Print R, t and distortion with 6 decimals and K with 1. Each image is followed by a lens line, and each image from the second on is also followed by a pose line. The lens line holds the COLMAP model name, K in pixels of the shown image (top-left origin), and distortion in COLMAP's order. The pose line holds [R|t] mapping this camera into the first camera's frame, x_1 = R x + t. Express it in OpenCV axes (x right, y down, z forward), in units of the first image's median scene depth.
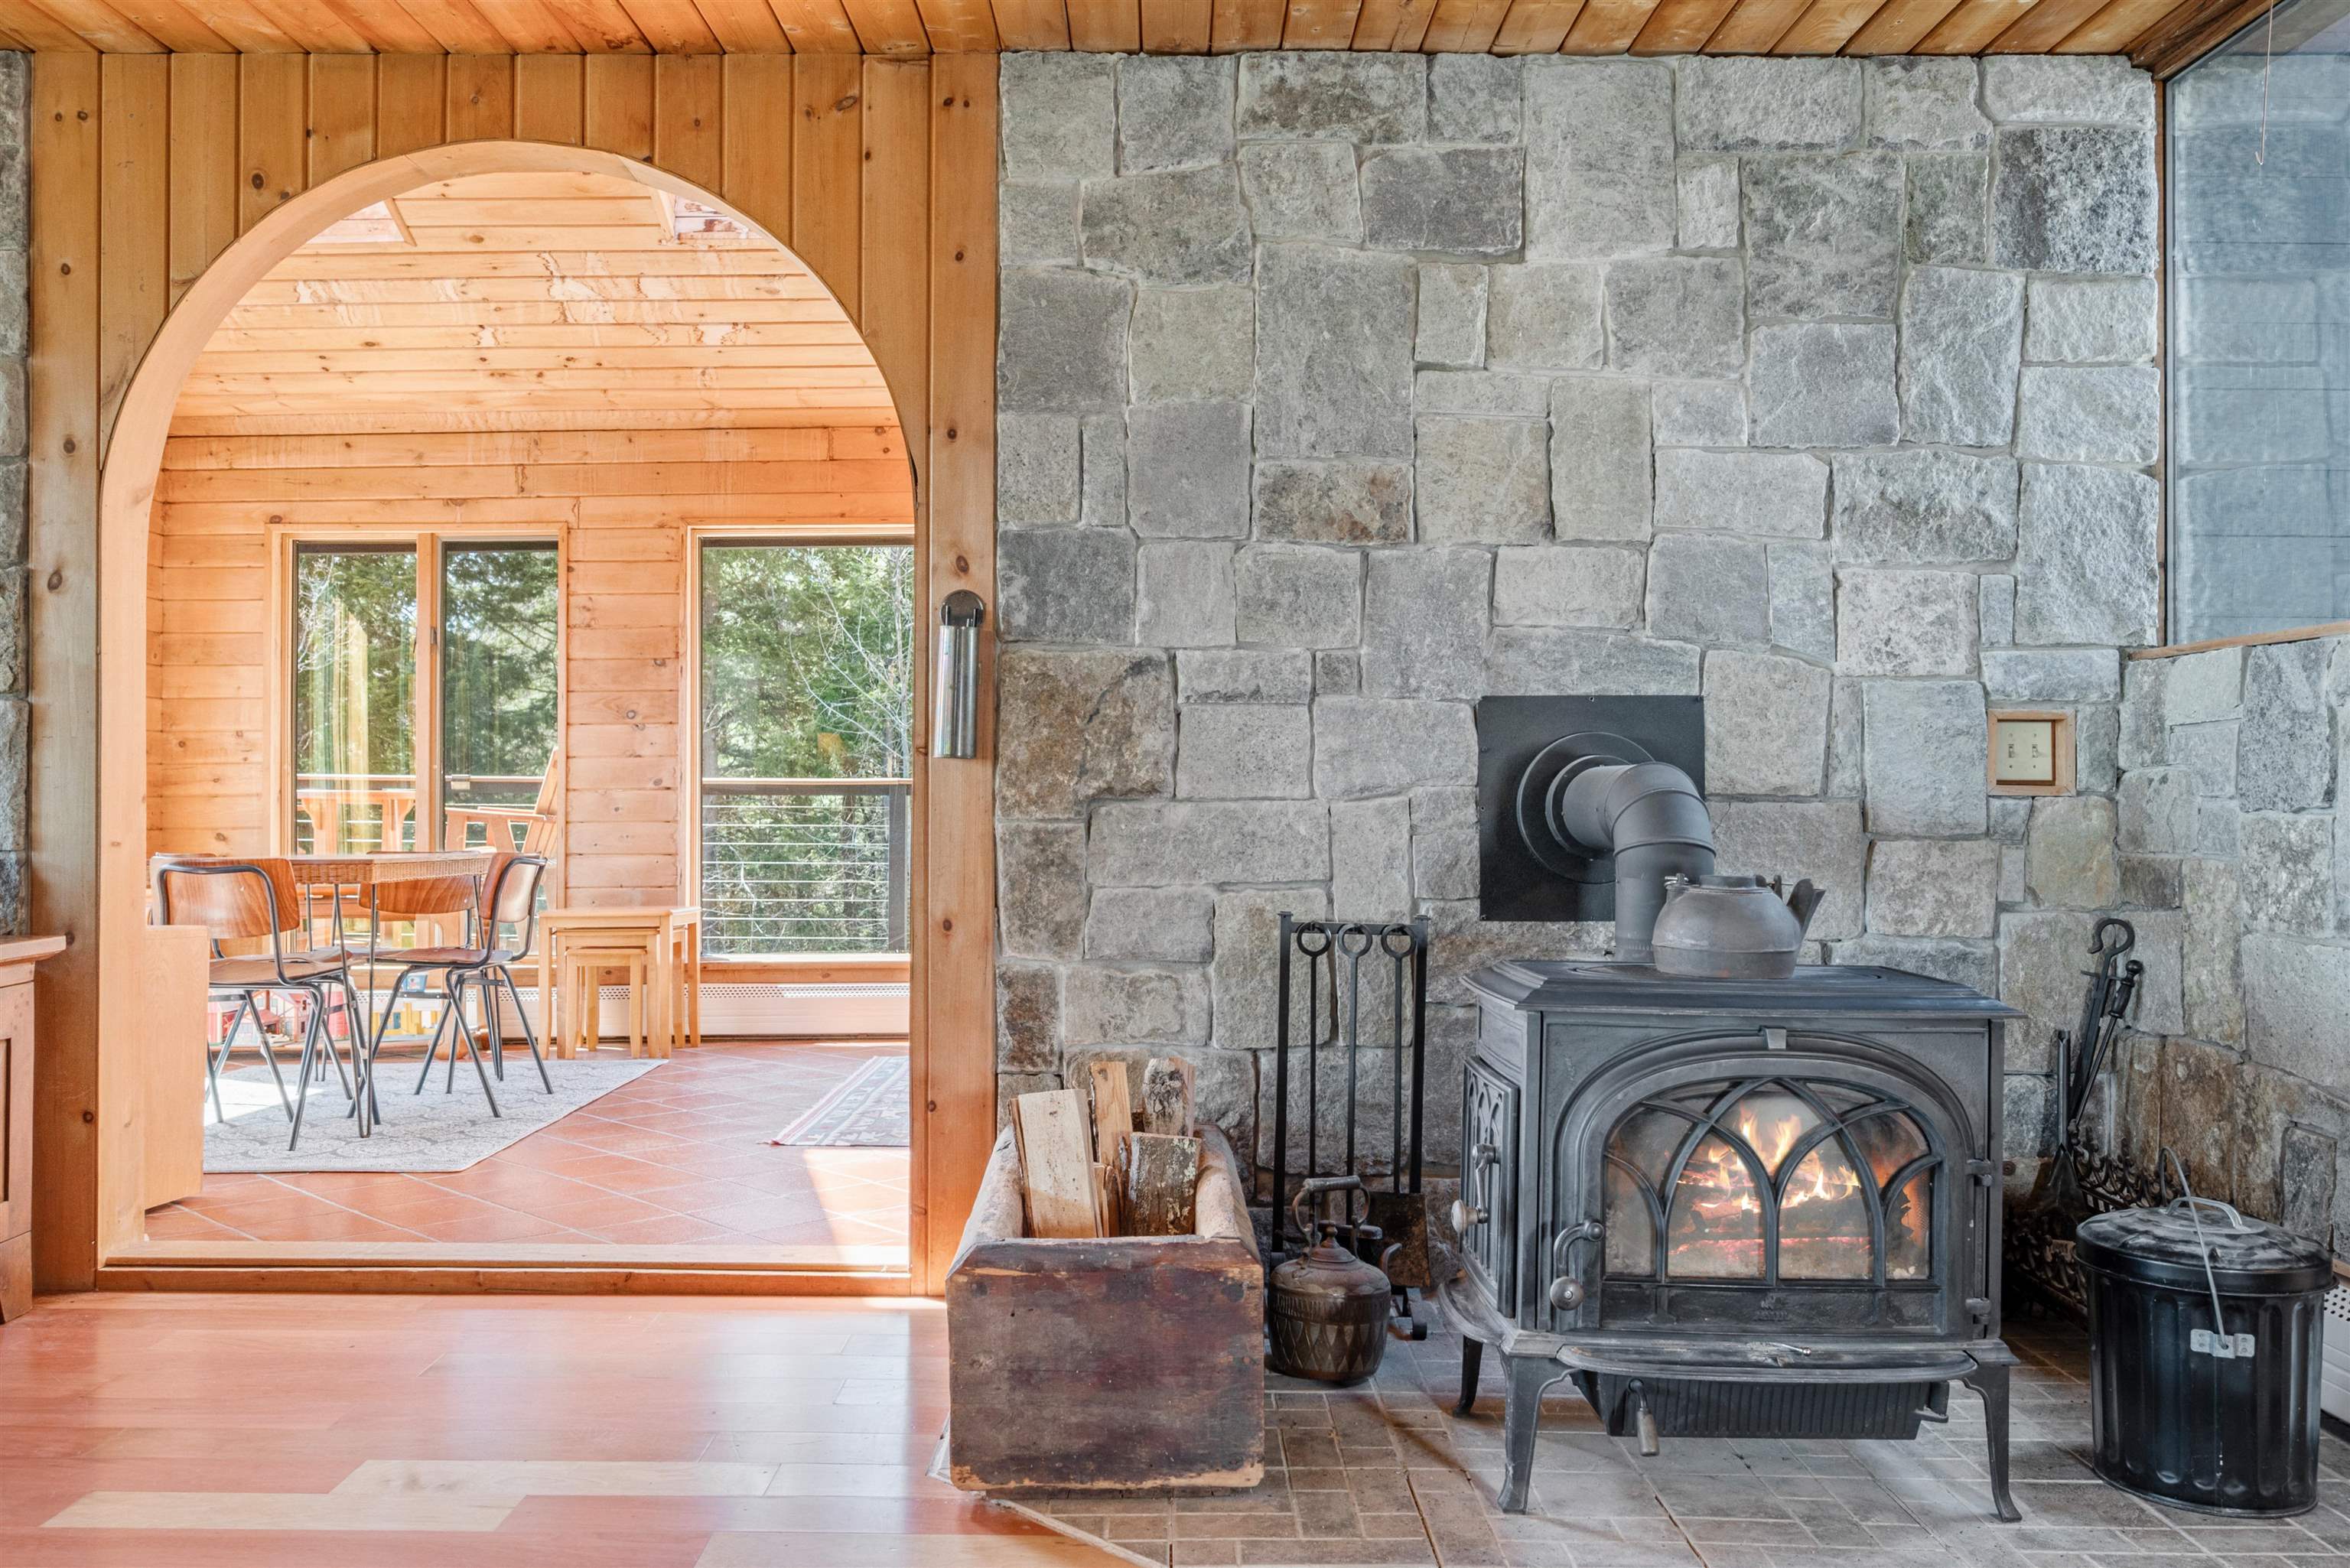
lens RADIAL K [[1906.8, 0, 1149.8], [0, 1906.8, 793.8], [0, 0, 1]] dist [-0.006216, -0.003043]
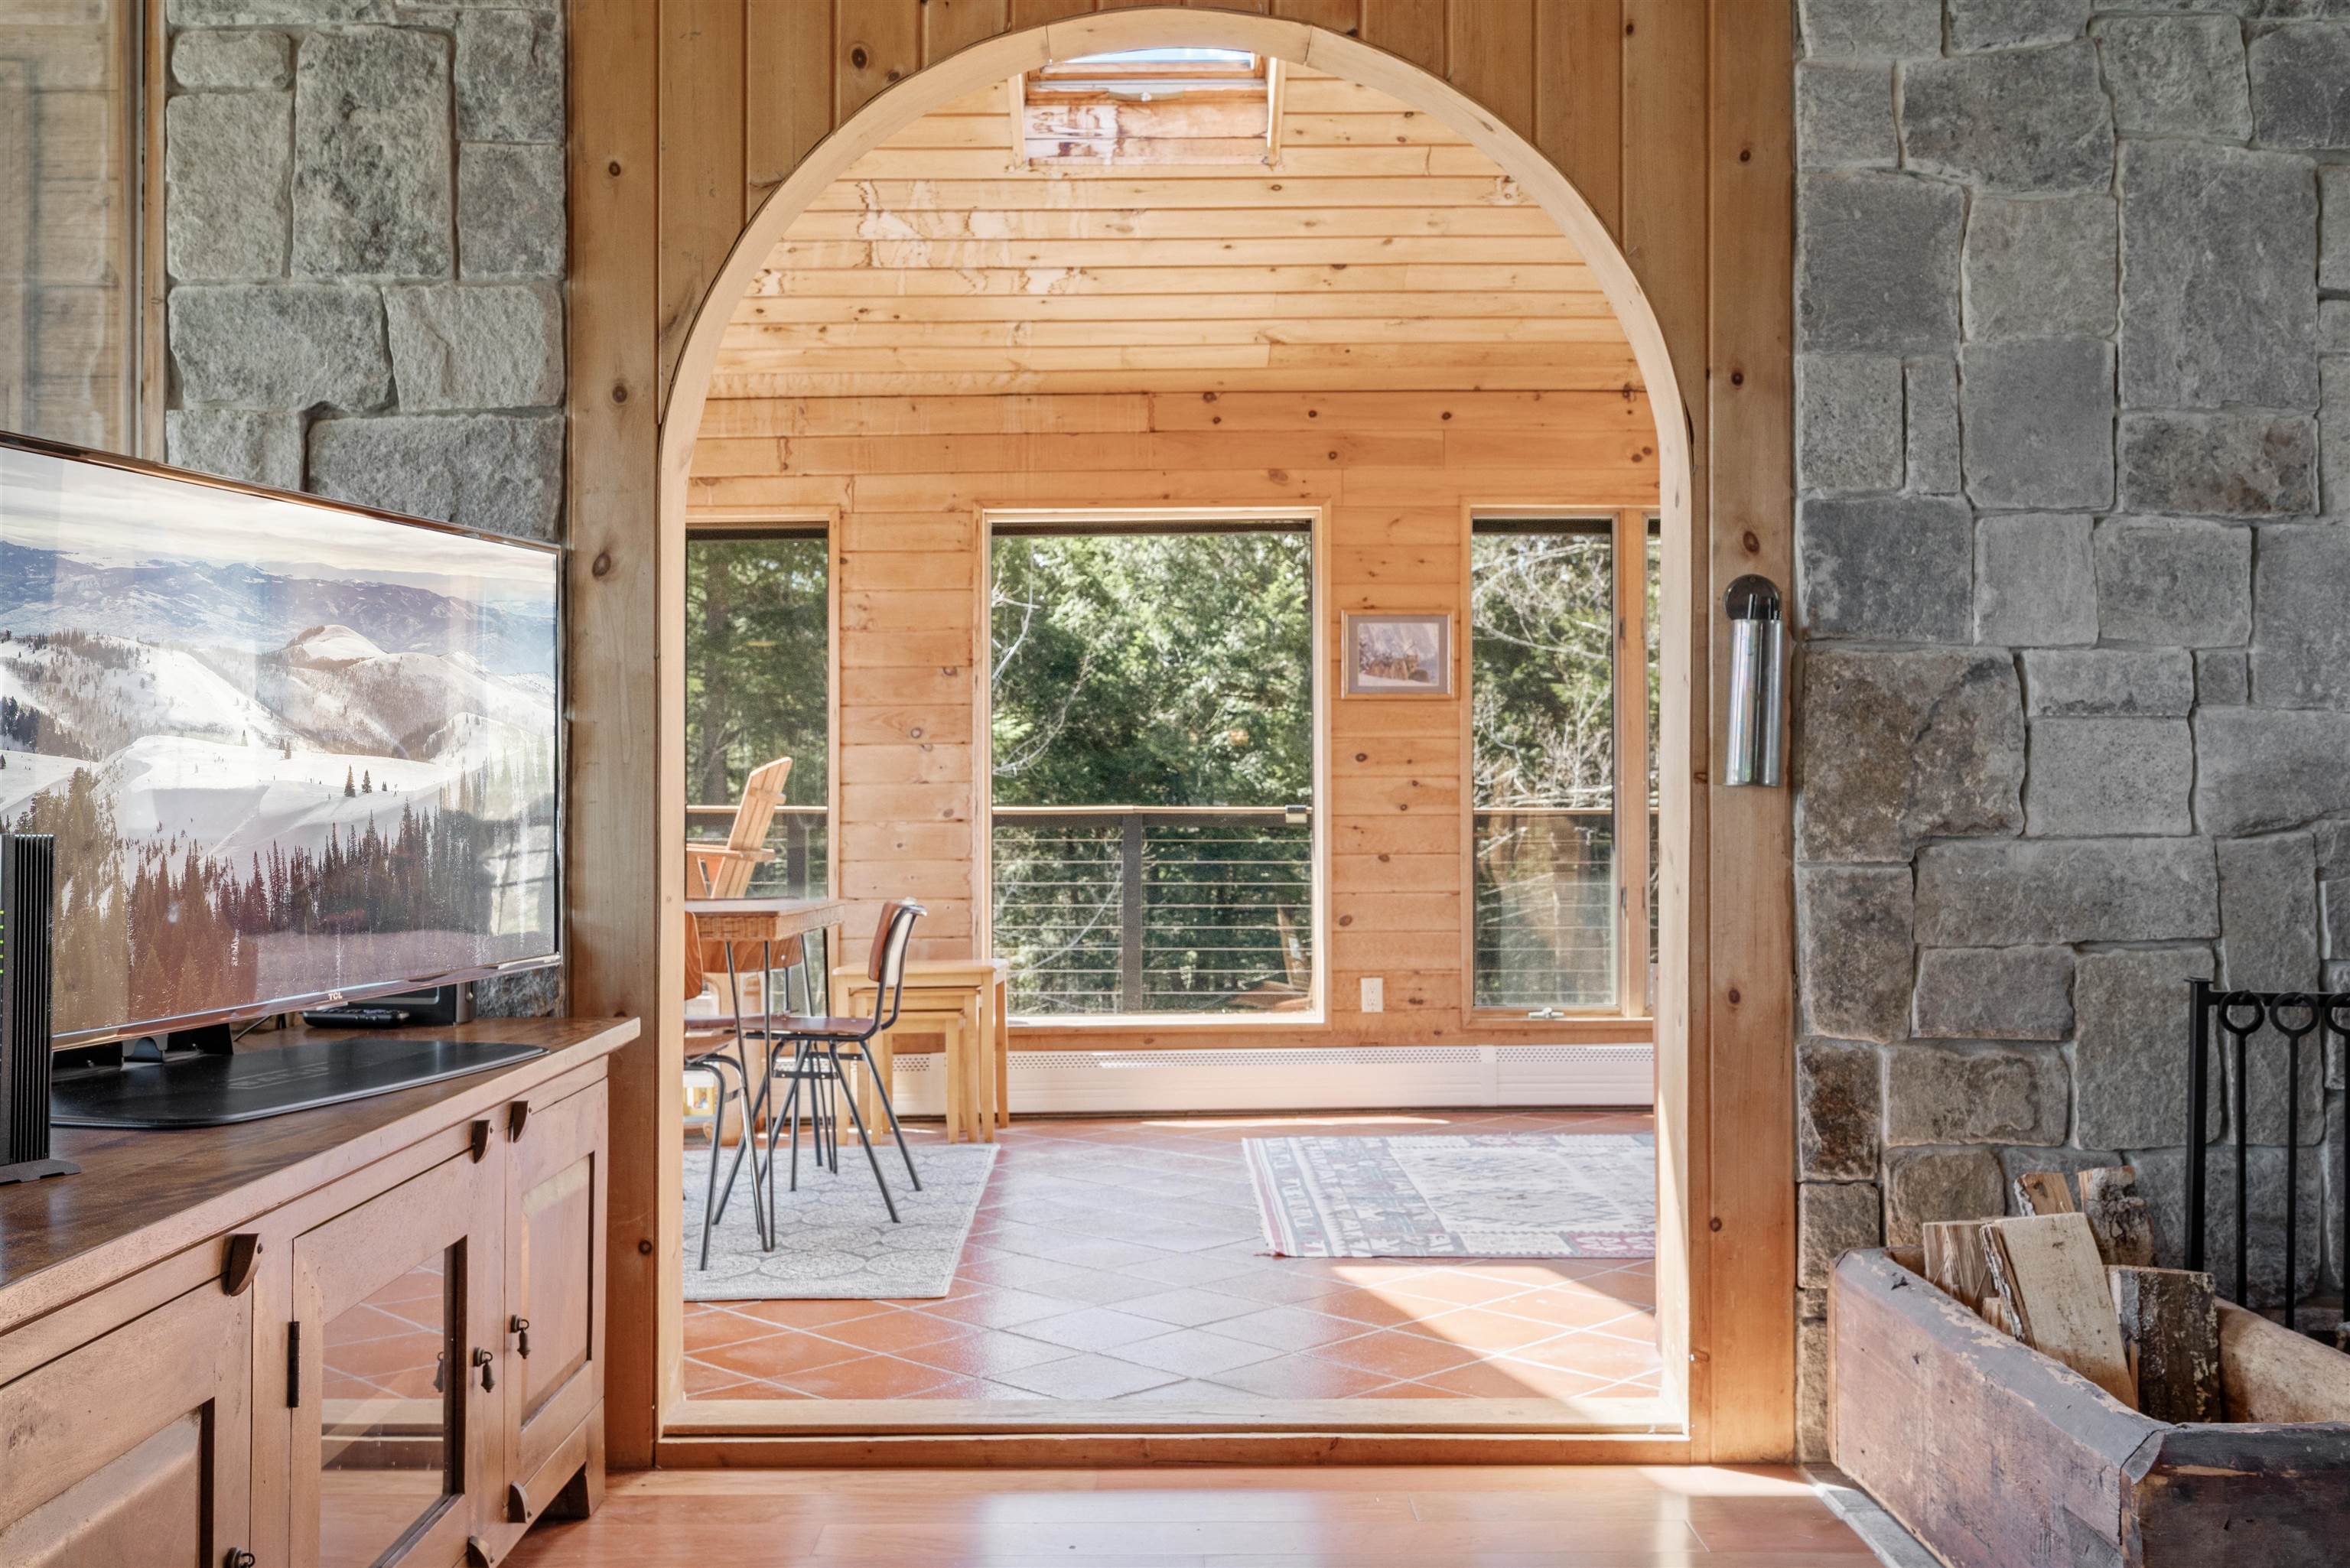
lens RADIAL K [[2098.5, 0, 1098.7], [0, 2098.5, 811.0], [0, 0, 1]] dist [-0.015779, 0.015435]
pose [[0.999856, -0.003799, 0.016522, -0.387501], [0.003863, 0.999985, -0.003867, -0.006081], [-0.016507, 0.003930, 0.999856, 0.131956]]
